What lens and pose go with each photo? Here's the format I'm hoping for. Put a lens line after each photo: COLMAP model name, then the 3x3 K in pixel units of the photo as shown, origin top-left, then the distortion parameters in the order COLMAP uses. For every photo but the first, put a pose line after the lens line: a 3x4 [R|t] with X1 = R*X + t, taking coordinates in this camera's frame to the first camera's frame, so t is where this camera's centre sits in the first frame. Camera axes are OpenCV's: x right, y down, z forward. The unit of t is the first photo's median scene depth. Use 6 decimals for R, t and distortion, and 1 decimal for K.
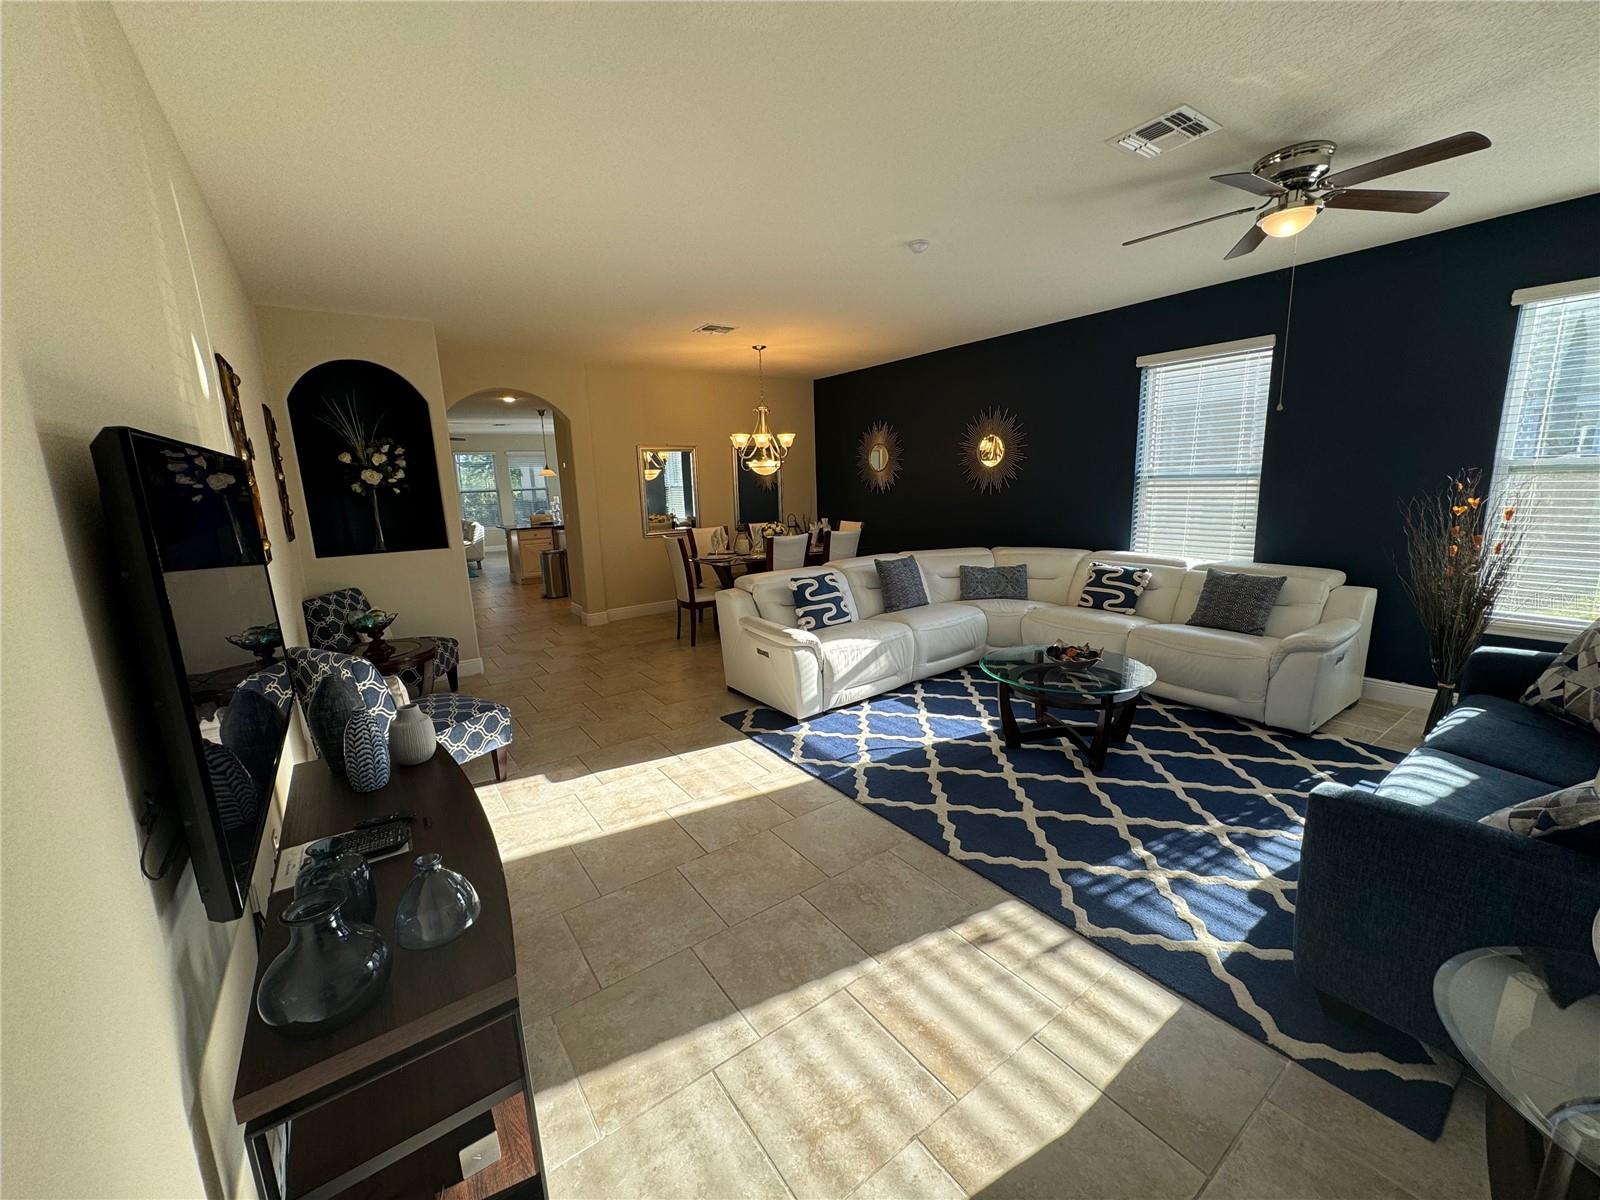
lens RADIAL K [[636.0, 0, 802.7], [0, 636.0, 596.7], [0, 0, 1]] dist [-0.001688, 0.000580]
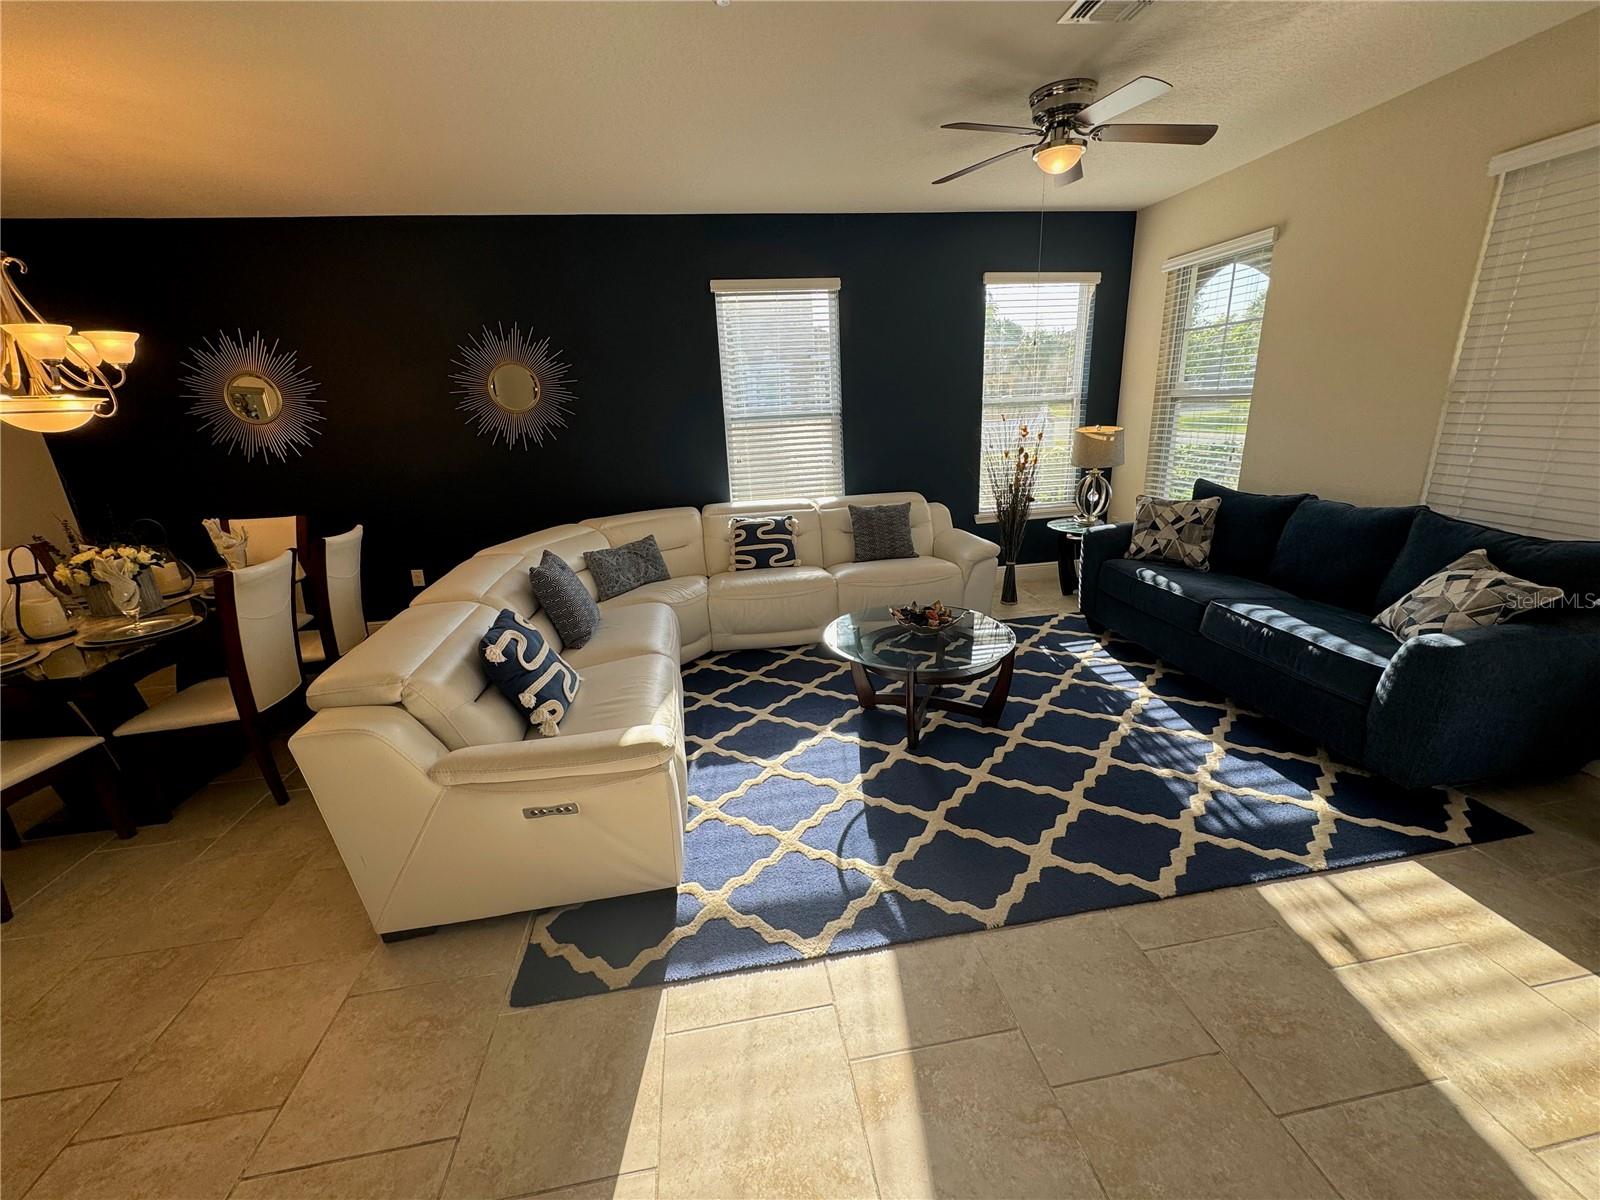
lens RADIAL K [[636.0, 0, 802.1], [0, 636.0, 597.2], [0, 0, 1]] dist [-0.001688, 0.000580]
pose [[0.446726, -0.252205, 0.858387, -0.414881], [0.195116, 0.963814, 0.181637, -0.133323], [-0.873135, 0.086343, 0.479770, 0.751767]]
